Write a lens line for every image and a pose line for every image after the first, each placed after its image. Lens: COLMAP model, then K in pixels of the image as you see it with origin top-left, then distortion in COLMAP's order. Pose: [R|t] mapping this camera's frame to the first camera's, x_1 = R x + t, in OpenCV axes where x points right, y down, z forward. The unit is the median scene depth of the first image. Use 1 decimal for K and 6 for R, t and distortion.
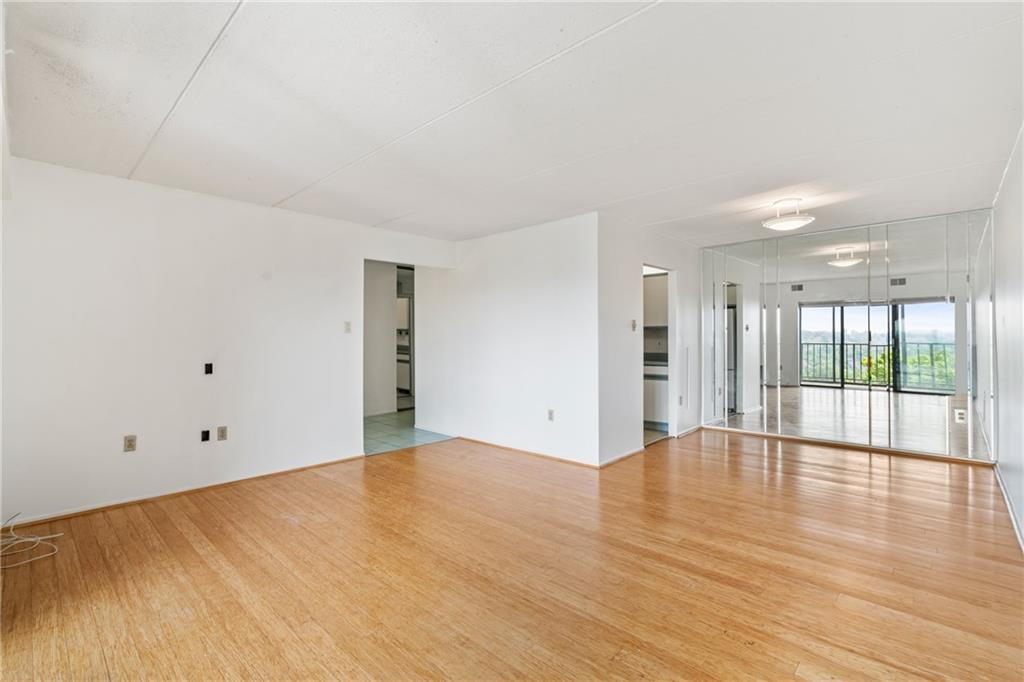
lens RADIAL K [[468.6, 0, 509.4], [0, 468.6, 329.7], [0, 0, 1]] dist [-0.015117, 0.000617]
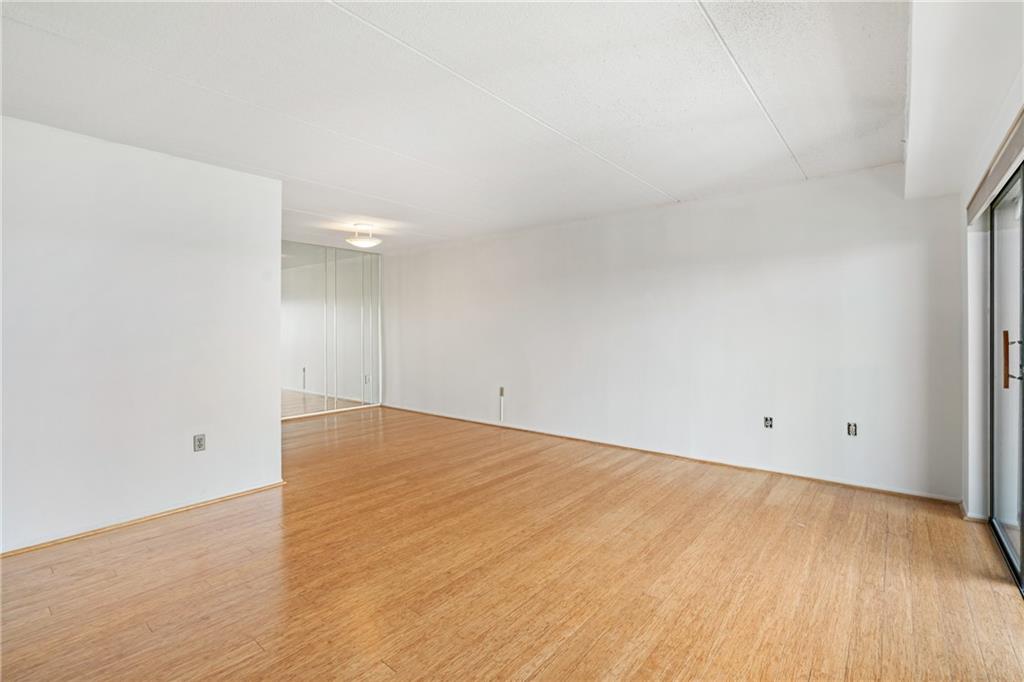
lens RADIAL K [[468.6, 0, 509.4], [0, 468.6, 329.7], [0, 0, 1]] dist [-0.015117, 0.000617]
pose [[-0.070995, -0.000523, 0.997477, -1.133260], [-0.008253, 0.999966, -0.000063, 0.020299], [-0.997443, -0.008237, -0.070997, 1.077228]]
